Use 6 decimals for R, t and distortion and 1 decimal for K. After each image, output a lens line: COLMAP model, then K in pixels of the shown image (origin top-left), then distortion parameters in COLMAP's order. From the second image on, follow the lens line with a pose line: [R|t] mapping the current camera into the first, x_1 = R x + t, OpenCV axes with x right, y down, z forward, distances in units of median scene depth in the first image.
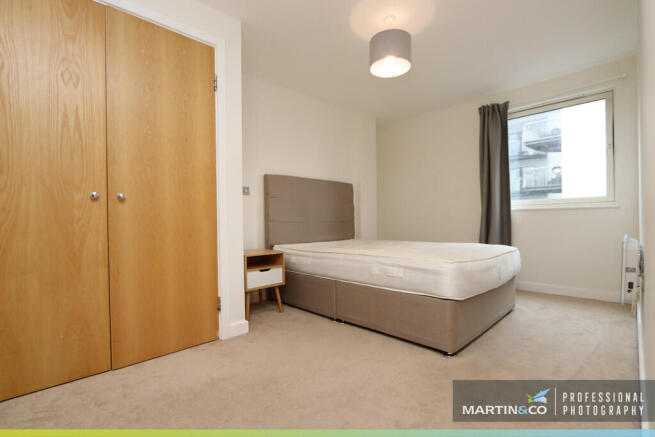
lens RADIAL K [[301.3, 0, 330.9], [0, 301.3, 217.7], [0, 0, 1]] dist [-0.012386, -0.000898]
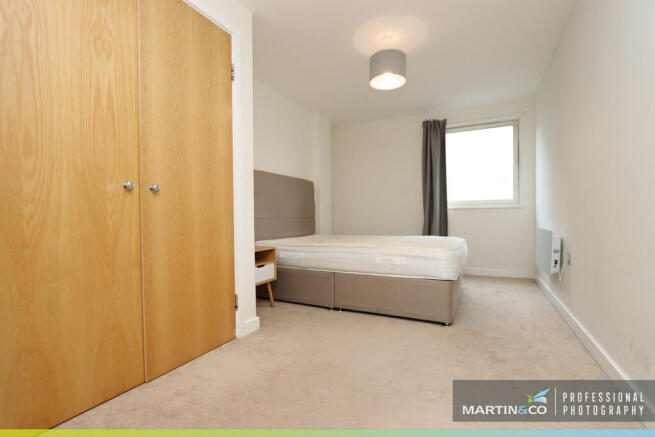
lens RADIAL K [[301.3, 0, 326.3], [0, 301.3, 217.0], [0, 0, 1]] dist [-0.012386, -0.000898]
pose [[0.949650, 0.002805, 0.313301, -0.418139], [-0.004775, 0.999973, 0.005520, 0.007506], [-0.313277, -0.006738, 0.949638, -0.011329]]
